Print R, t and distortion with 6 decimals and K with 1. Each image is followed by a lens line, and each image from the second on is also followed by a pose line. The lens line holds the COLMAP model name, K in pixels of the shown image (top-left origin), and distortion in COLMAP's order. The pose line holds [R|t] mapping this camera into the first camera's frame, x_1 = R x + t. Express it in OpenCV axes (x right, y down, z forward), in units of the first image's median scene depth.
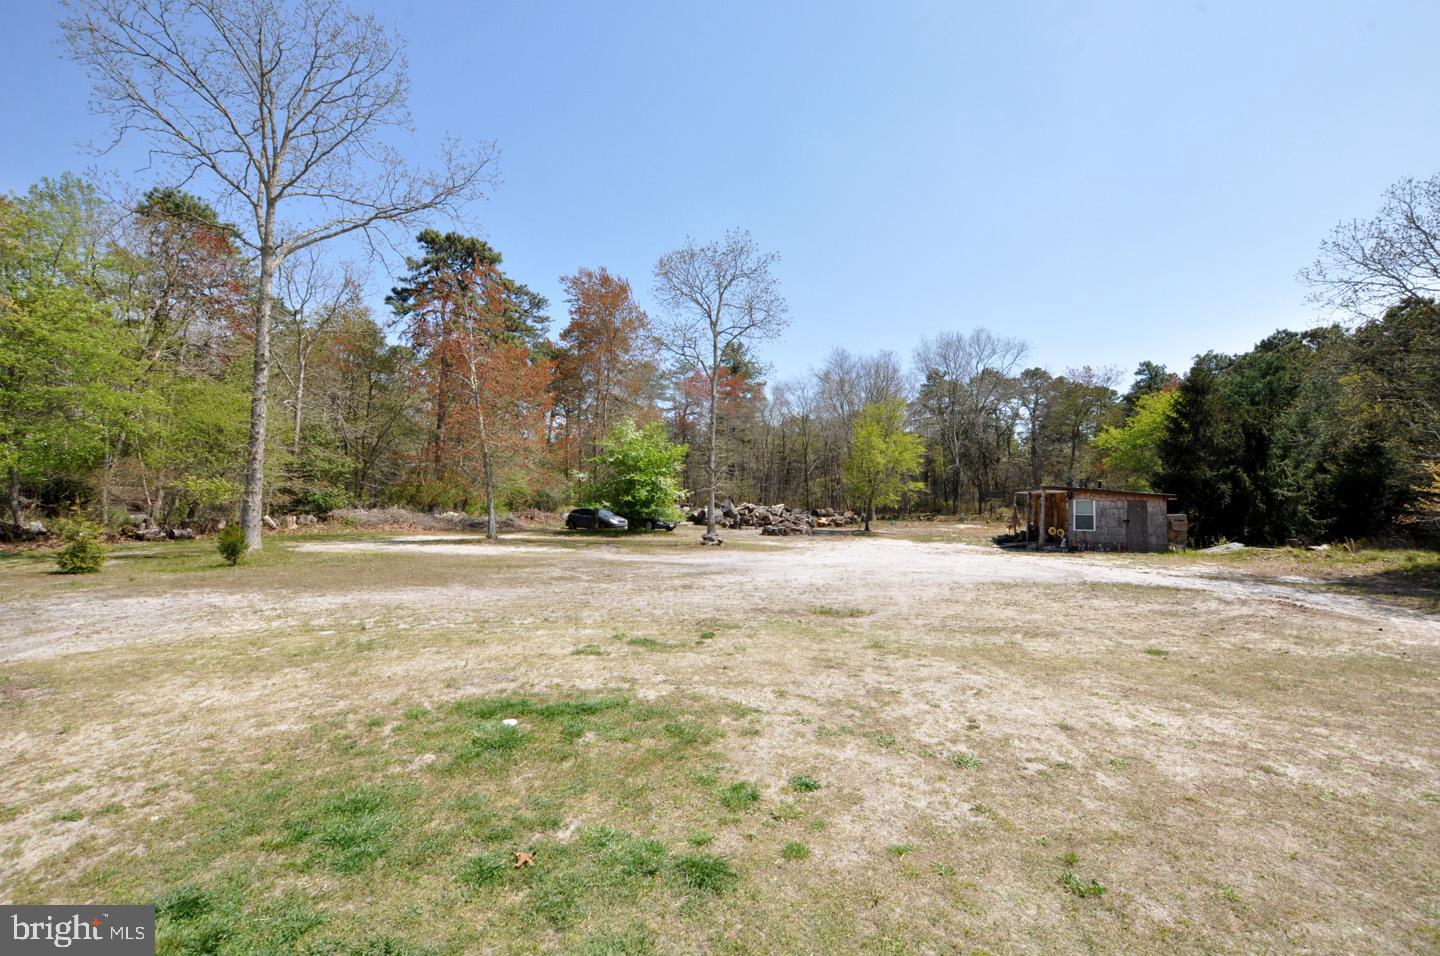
lens RADIAL K [[623.5, 0, 720.0], [0, 623.5, 478.0], [0, 0, 1]] dist [0.000191, 0.000070]
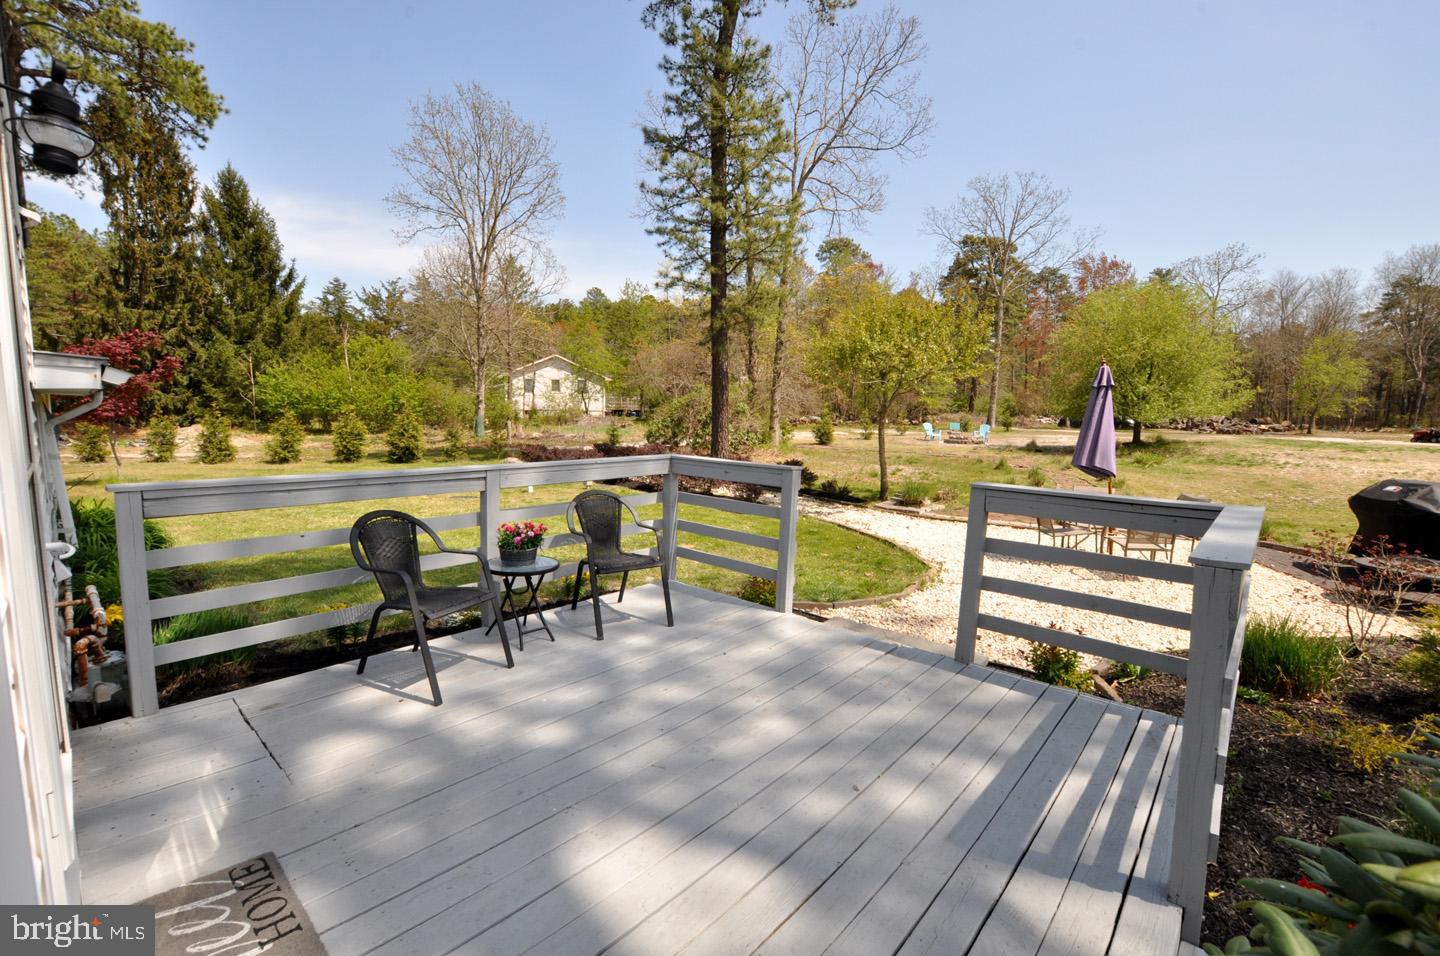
lens RADIAL K [[631.1, 0, 721.9], [0, 631.1, 481.7], [0, 0, 1]] dist [-0.033178, 0.004592]
pose [[0.876059, 0.056167, -0.478921, -0.176771], [0.011702, 0.990424, 0.137561, -0.006451], [0.482061, -0.126116, 0.867013, -0.581332]]
